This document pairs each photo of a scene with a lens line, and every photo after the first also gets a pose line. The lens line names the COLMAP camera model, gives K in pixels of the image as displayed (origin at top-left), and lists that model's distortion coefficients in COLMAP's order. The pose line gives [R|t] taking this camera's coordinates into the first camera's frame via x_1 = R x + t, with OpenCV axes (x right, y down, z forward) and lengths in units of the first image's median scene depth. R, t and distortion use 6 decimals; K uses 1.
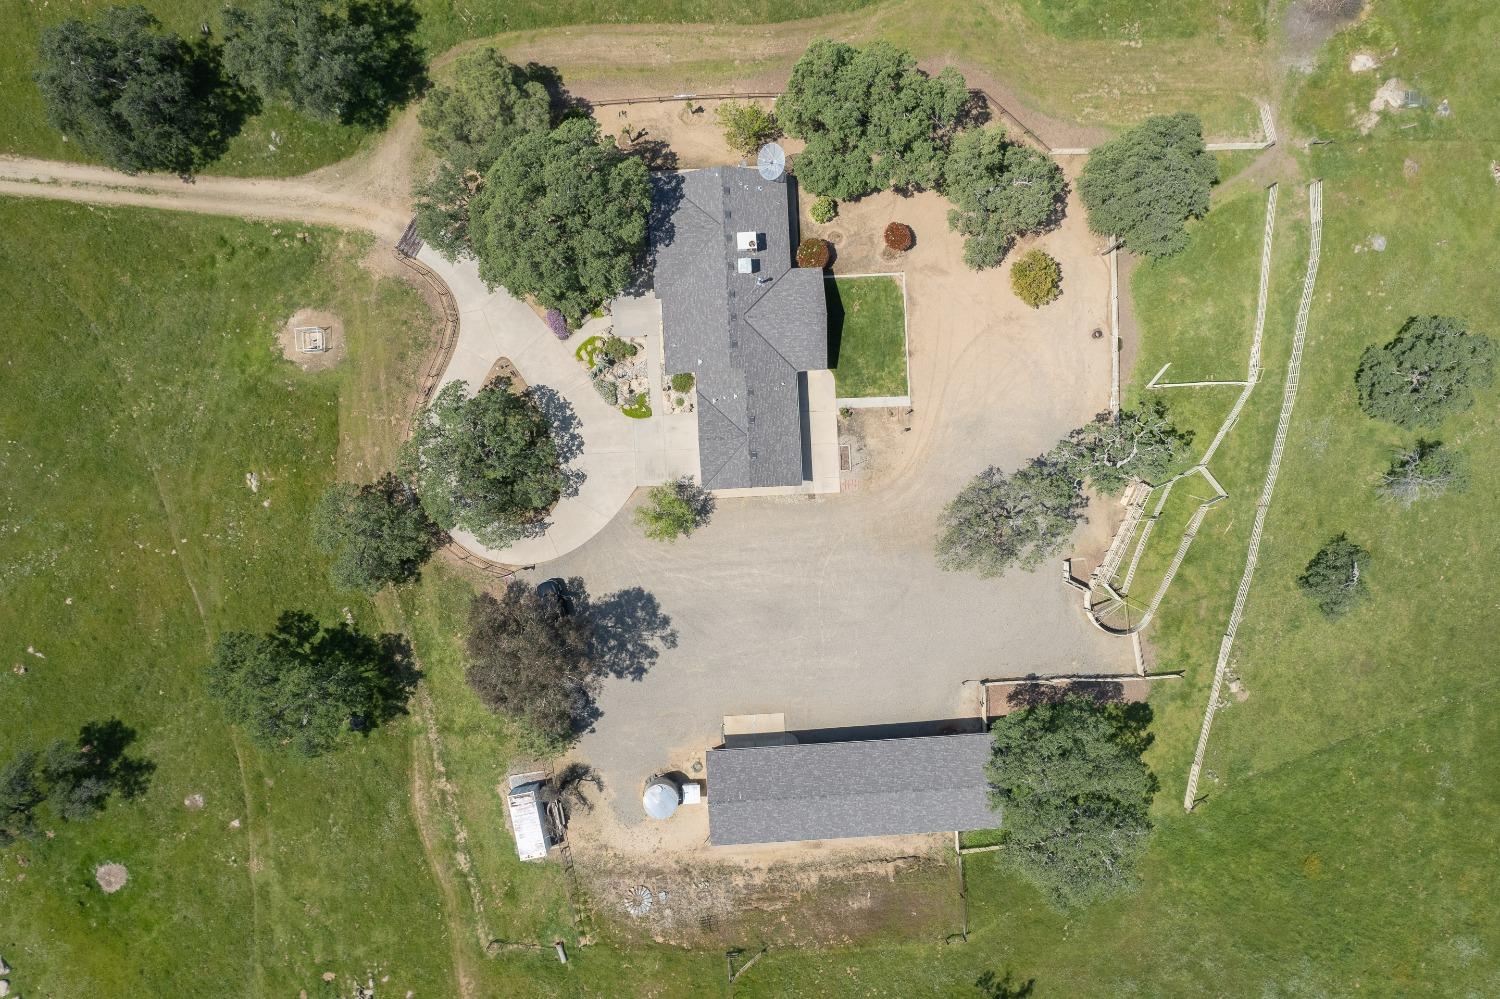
lens RADIAL K [[950.8, 0, 750.0], [0, 950.8, 499.5], [0, 0, 1]] dist [-0.040965, 0.001620]
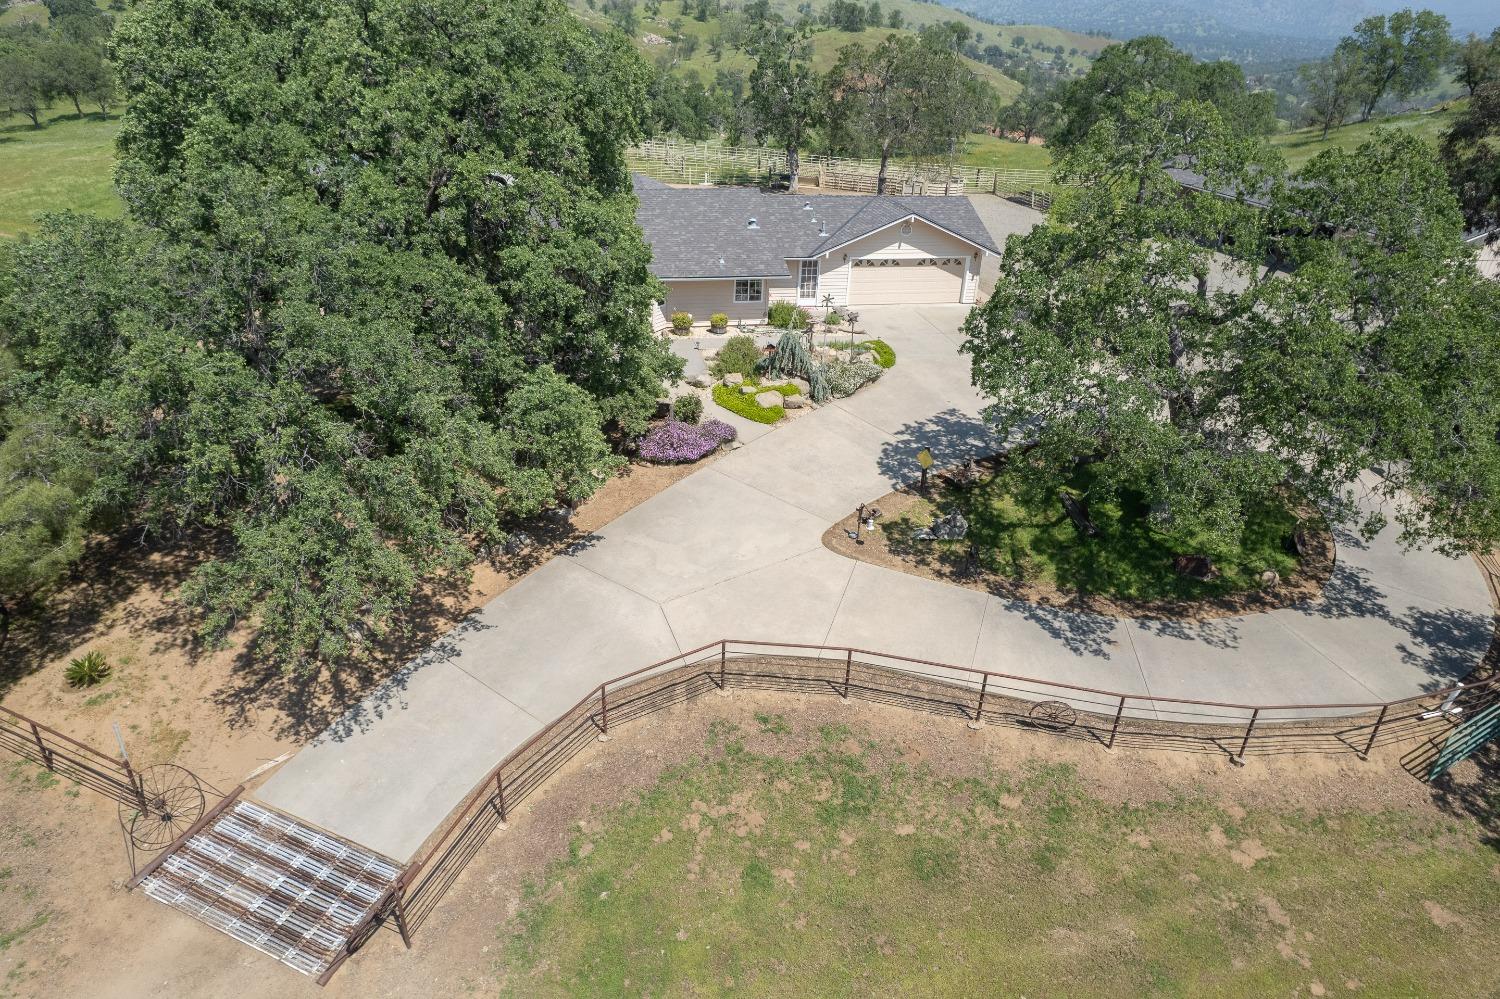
lens RADIAL K [[963.2, 0, 752.2], [0, 963.2, 497.7], [0, 0, 1]] dist [-0.080728, 0.072100]
pose [[-0.170811, -0.455724, 0.873579, -0.506112], [0.984358, -0.040093, 0.171556, -0.221251], [-0.043157, 0.889218, 0.455444, 0.859298]]
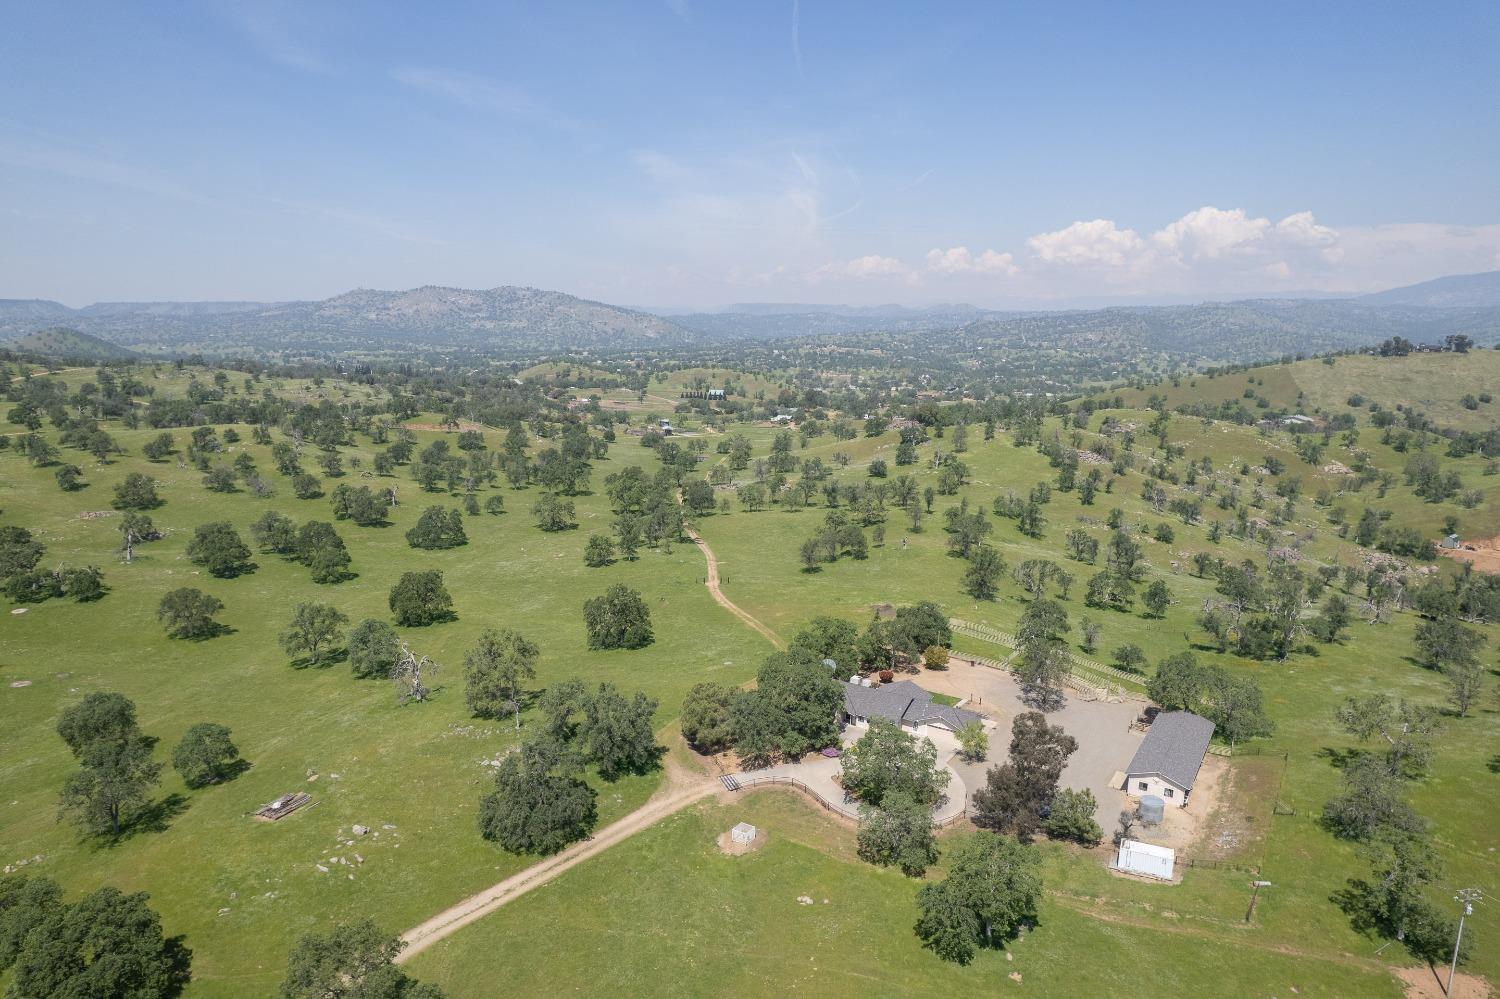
lens RADIAL K [[963.2, 0, 752.2], [0, 963.2, 497.7], [0, 0, 1]] dist [-0.080728, 0.072100]
pose [[0.586763, -0.135679, 0.798311, -1.525530], [0.809504, 0.122988, -0.574088, 0.585829], [-0.020291, 0.983090, 0.181997, 0.272755]]
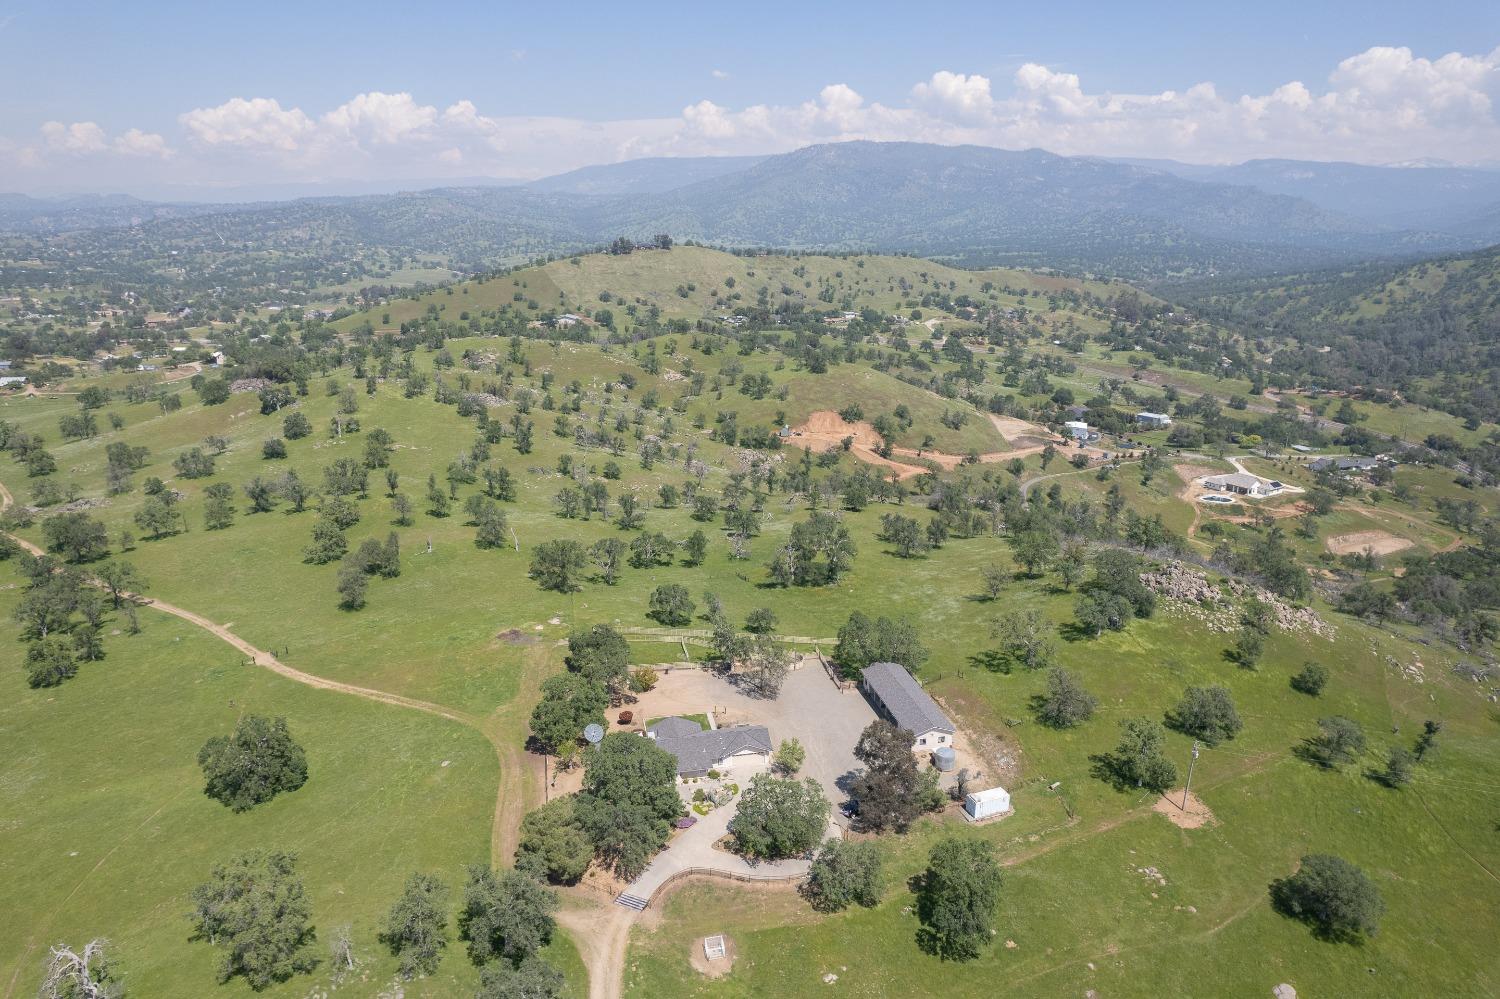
lens RADIAL K [[960.0, 0, 751.5], [0, 960.0, 502.0], [0, 0, 1]] dist [-0.075201, 0.063338]
pose [[-0.161332, -0.281505, 0.945900, -1.582184], [0.986845, -0.035883, 0.157636, -0.310683], [-0.010434, 0.958889, 0.283591, 0.022893]]
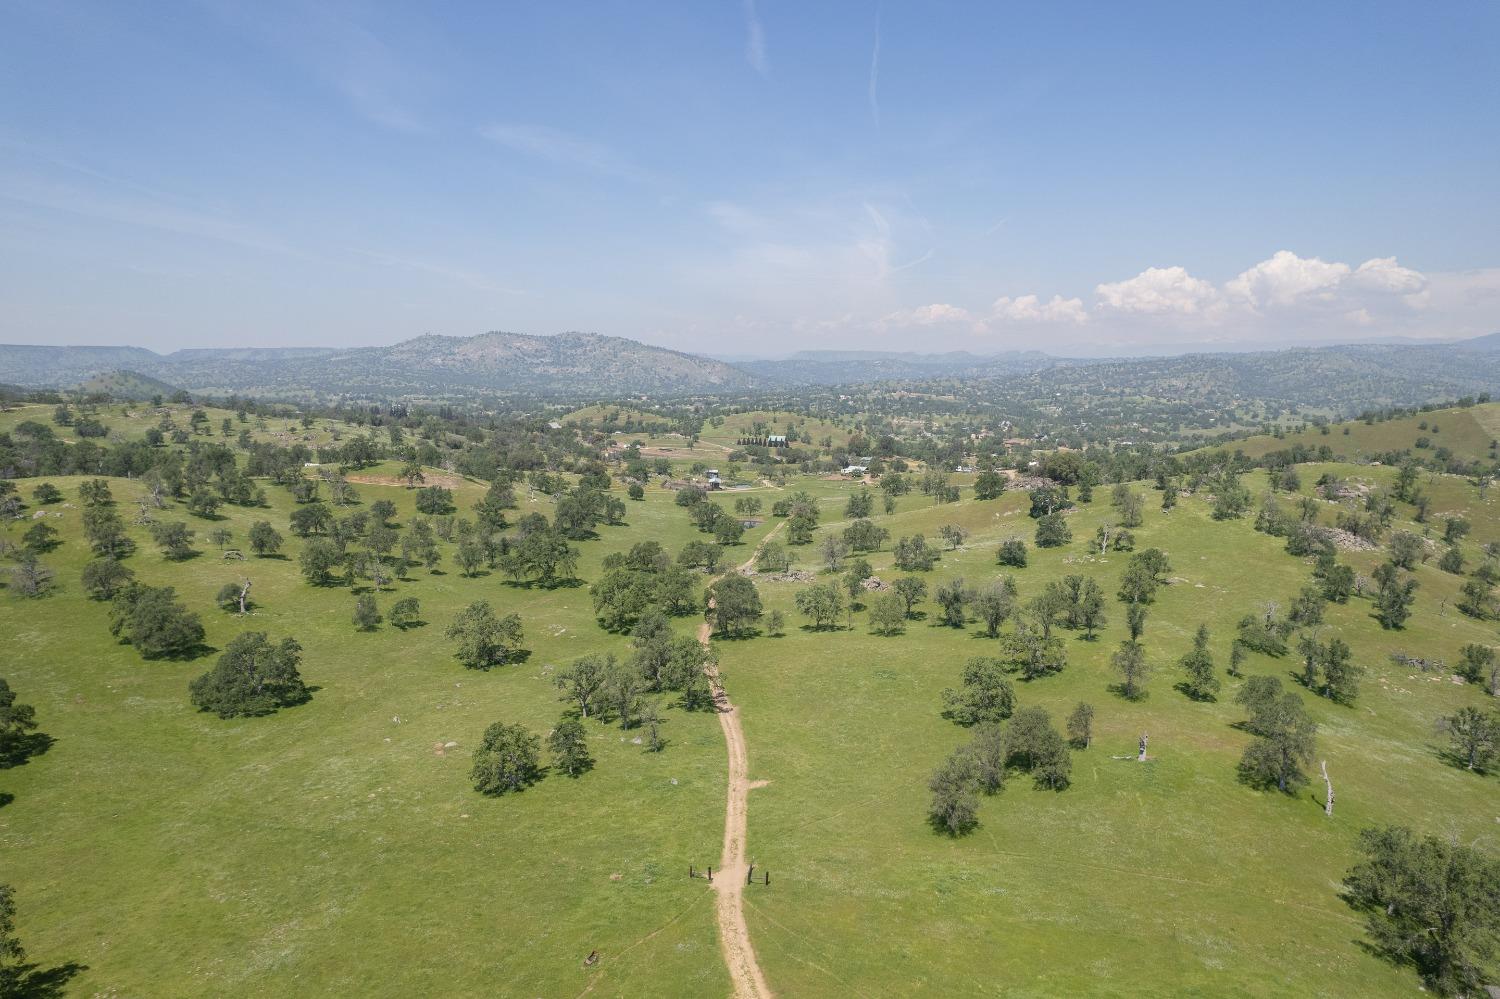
lens RADIAL K [[963.2, 0, 752.2], [0, 963.2, 497.7], [0, 0, 1]] dist [-0.080728, 0.072100]
pose [[0.639747, -0.090494, 0.763239, -0.191622], [0.768296, 0.102526, -0.631830, -0.395567], [-0.021075, 0.990606, 0.135117, 0.409842]]
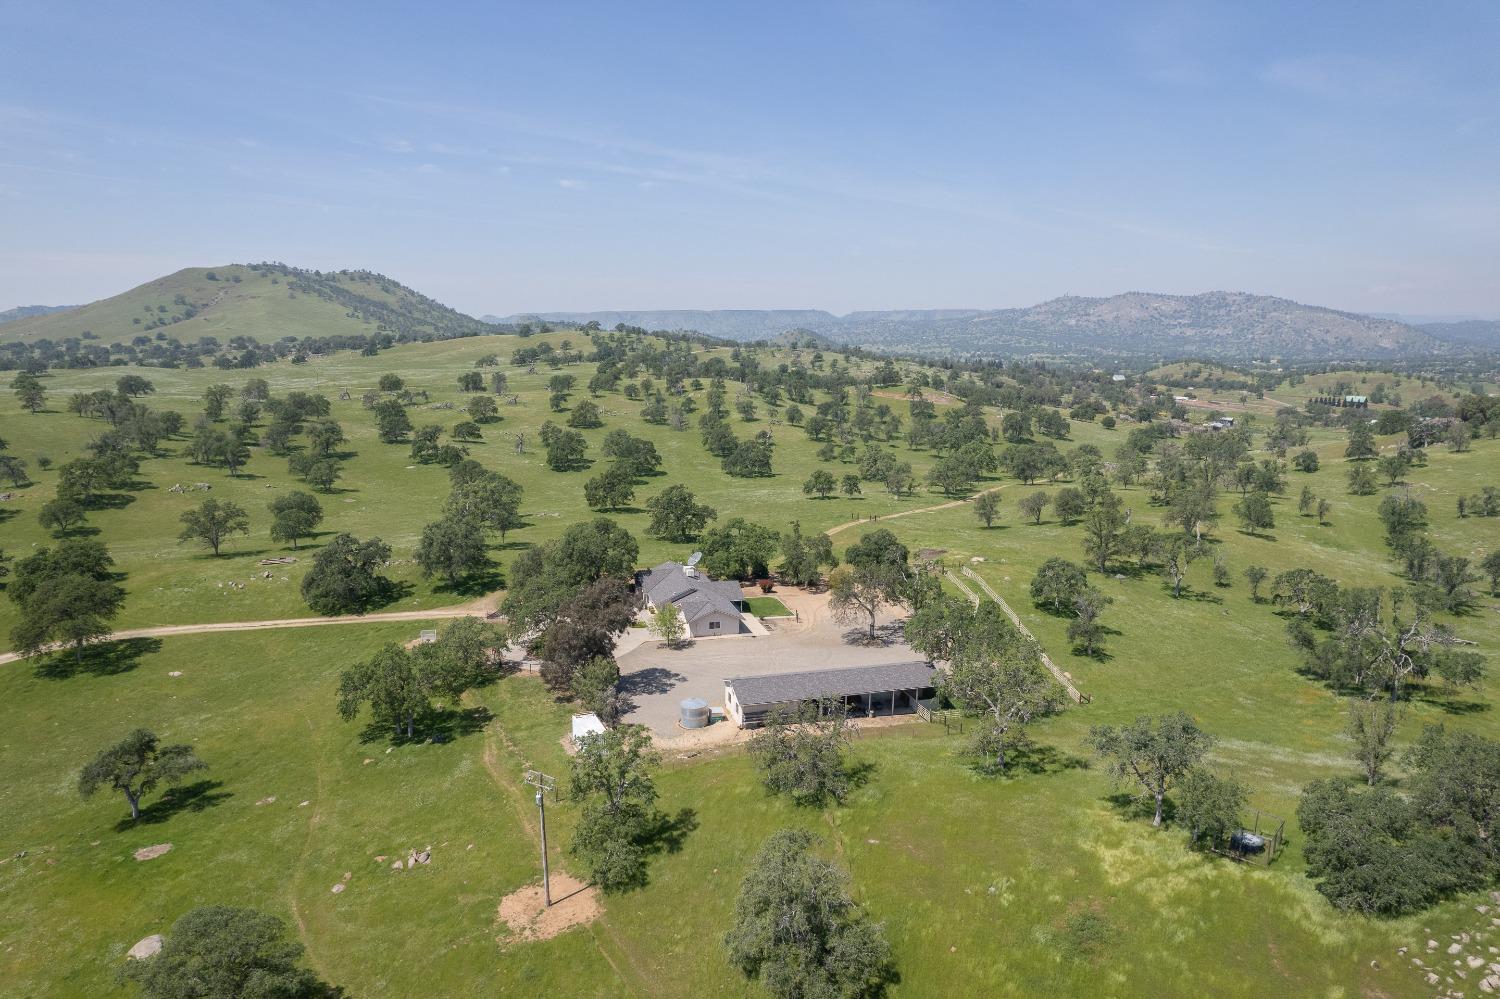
lens RADIAL K [[960.0, 0, 751.5], [0, 960.0, 502.0], [0, 0, 1]] dist [-0.075201, 0.063338]
pose [[0.973689, -0.032103, 0.225608, -0.294799], [0.227592, 0.186758, -0.955679, 1.487088], [-0.011454, 0.981881, 0.189151, 0.467218]]
